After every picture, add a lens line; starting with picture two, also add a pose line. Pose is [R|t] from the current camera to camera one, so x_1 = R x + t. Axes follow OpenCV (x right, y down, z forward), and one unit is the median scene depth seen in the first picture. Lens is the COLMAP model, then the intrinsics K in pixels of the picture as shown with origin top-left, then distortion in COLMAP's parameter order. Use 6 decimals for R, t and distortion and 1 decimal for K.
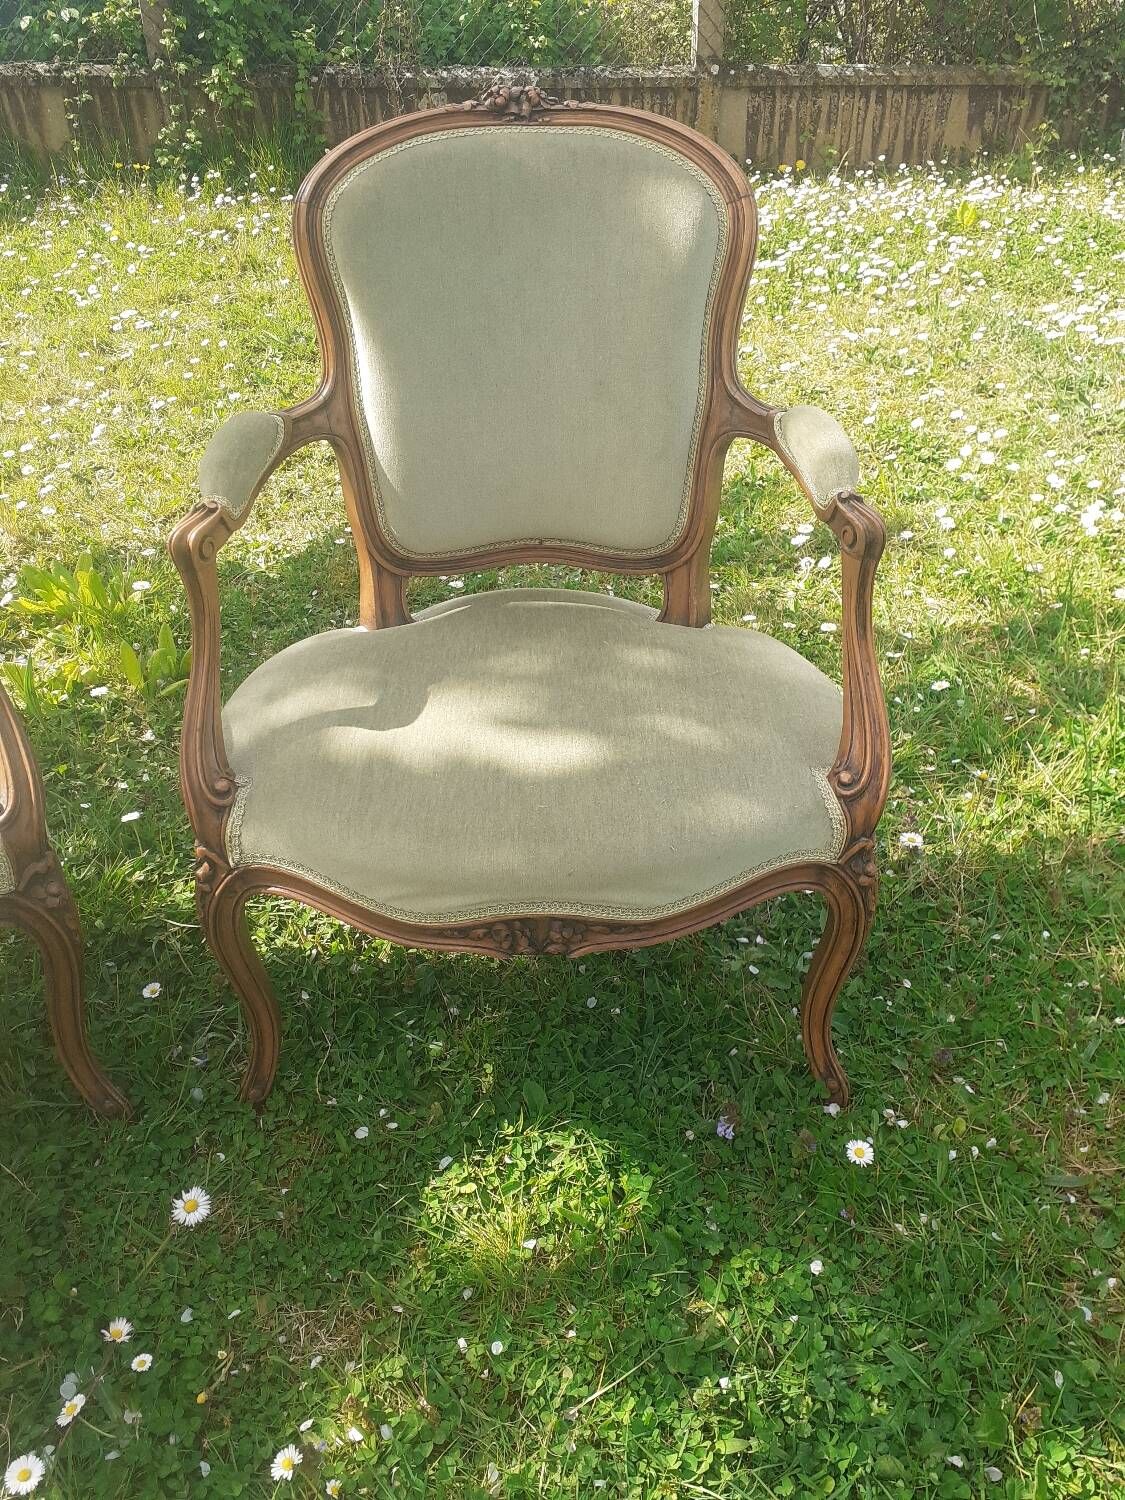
lens RADIAL K [[1226.2, 0, 561.5], [0, 1226.2, 739.4], [0, 0, 1]] dist [0.053944, -0.068935]
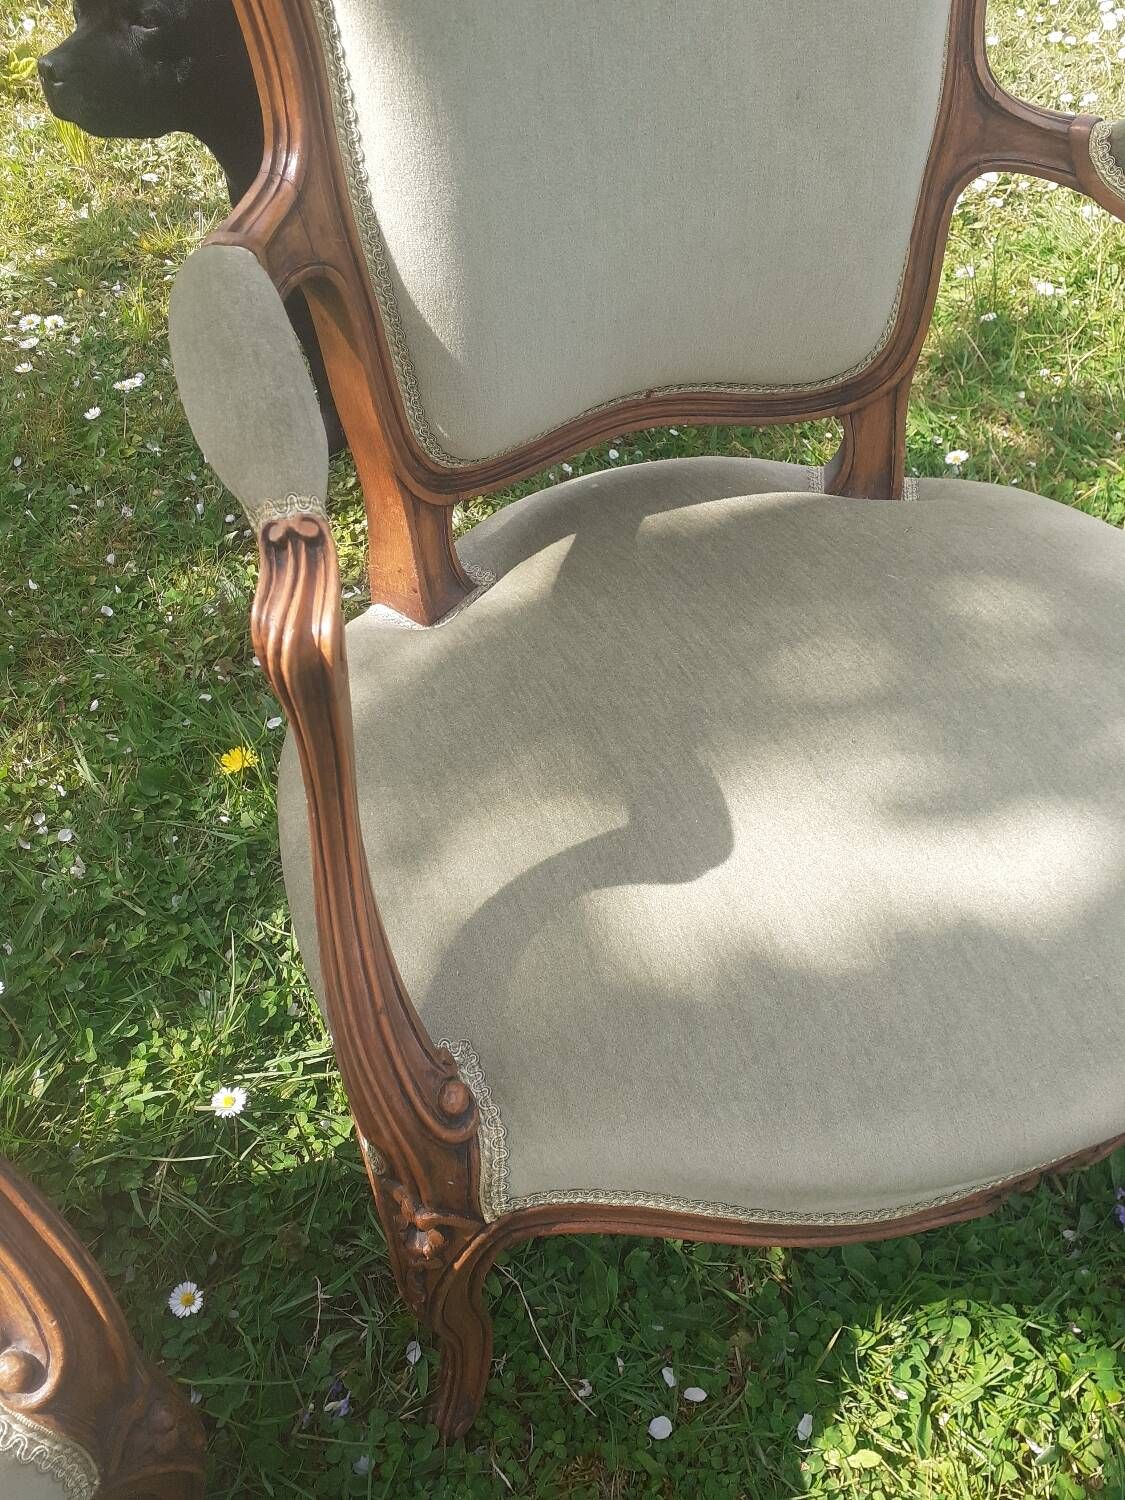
lens RADIAL K [[1226.2, 0, 559.1], [0, 1226.2, 752.5], [0, 0, 1]] dist [0.053944, -0.068935]
pose [[0.919744, -0.255450, 0.298021, -0.222722], [0.169048, 0.943017, 0.286603, -0.143971], [-0.354252, -0.213221, 0.910518, 0.366993]]
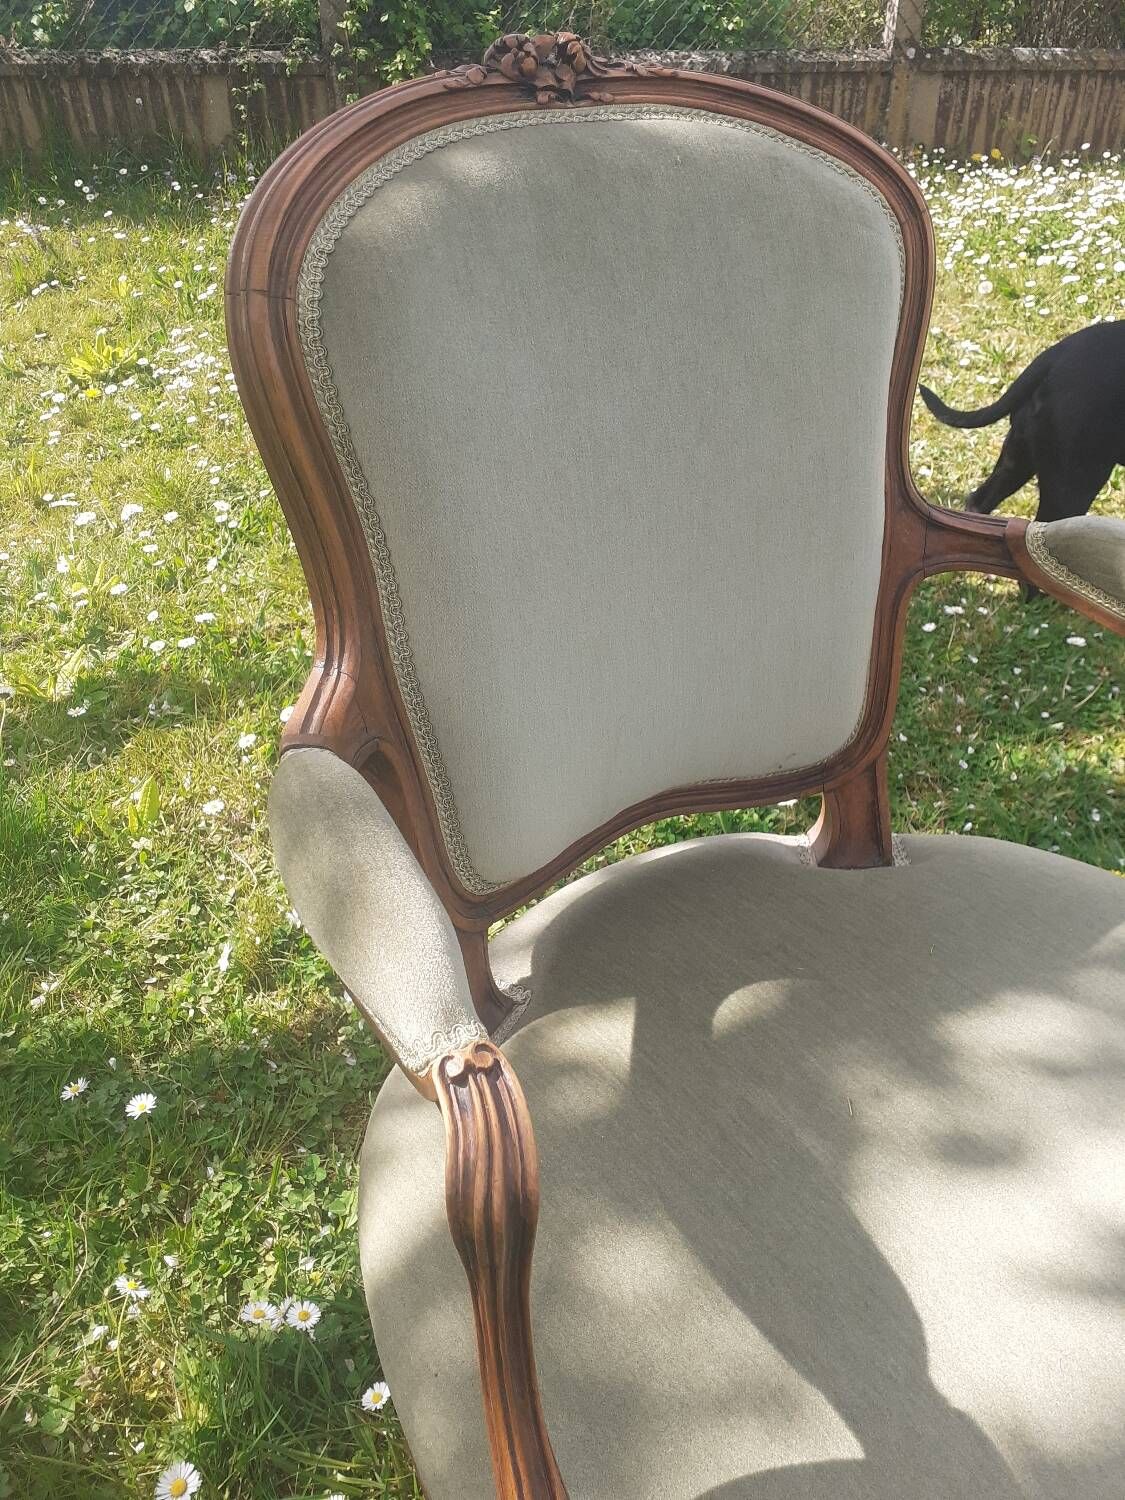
lens RADIAL K [[1226.2, 0, 545.2], [0, 1226.2, 741.0], [0, 0, 1]] dist [0.053944, -0.068935]
pose [[0.999161, -0.023298, 0.033685, -0.588089], [0.023182, 0.999724, 0.003807, -0.090503], [-0.033764, -0.003023, 0.999425, 0.209219]]
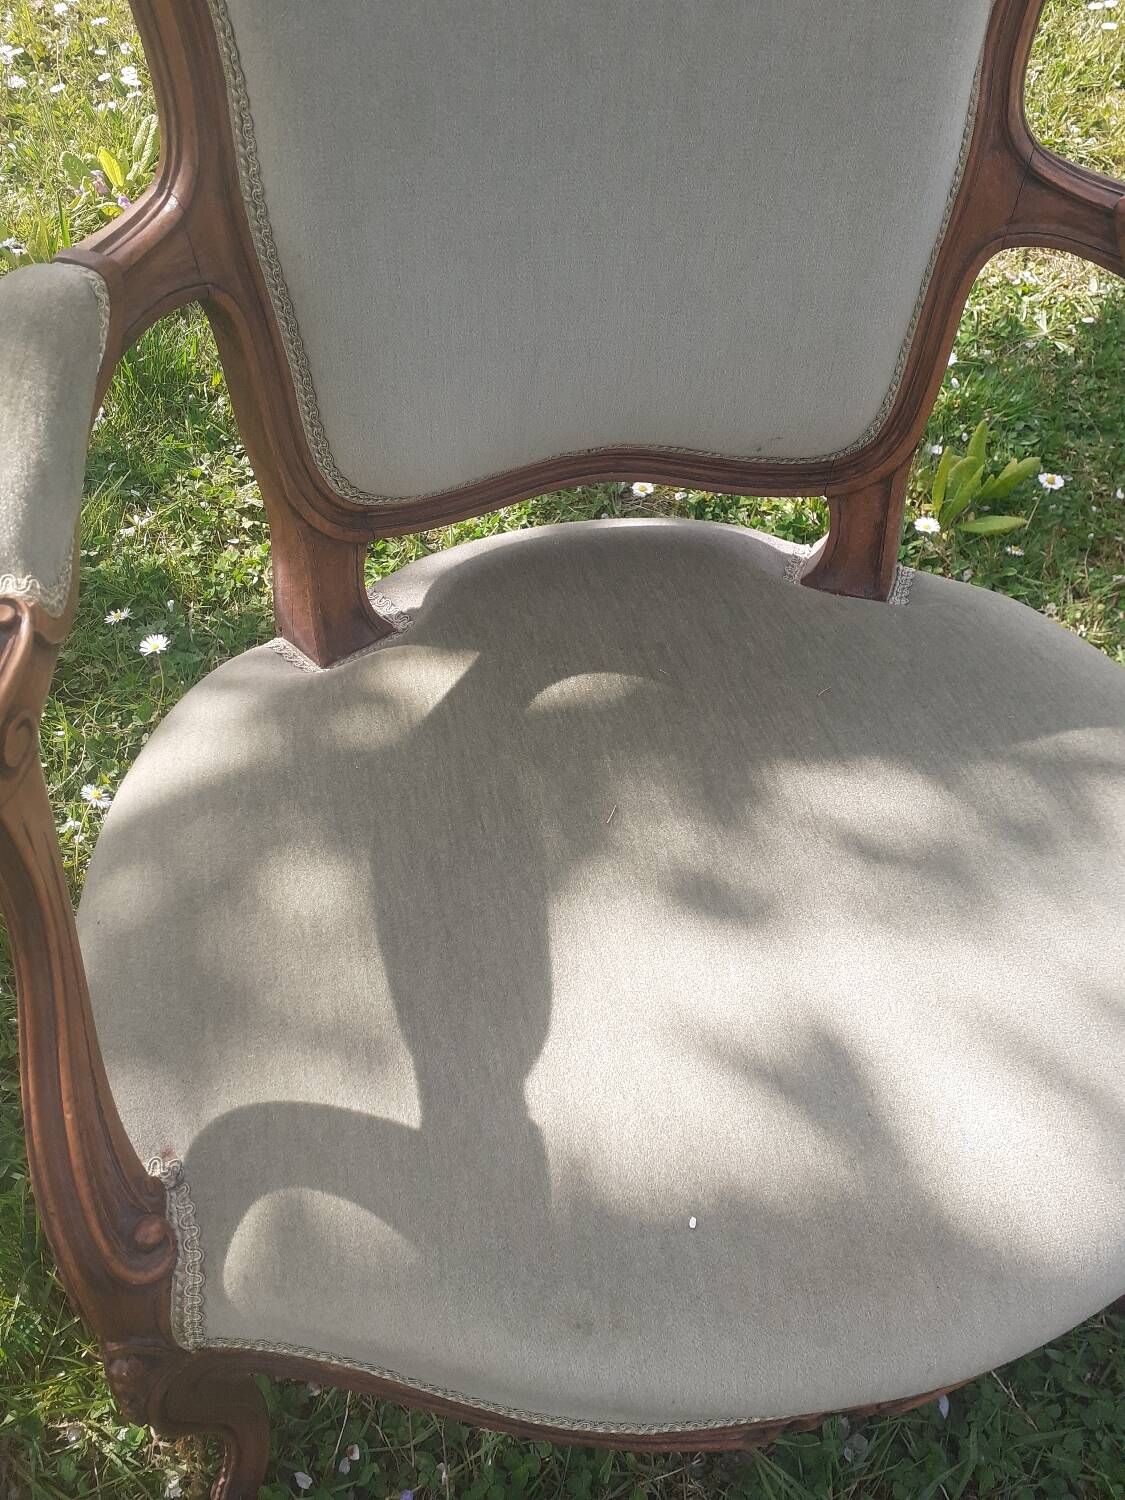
lens RADIAL K [[1226.2, 0, 560.5], [0, 1226.2, 749.8], [0, 0, 1]] dist [0.053944, -0.068935]
pose [[0.950998, 0.254613, -0.175426, -0.444141], [-0.197100, 0.936349, 0.290521, -0.088963], [0.238230, -0.241708, 0.940650, 0.261981]]
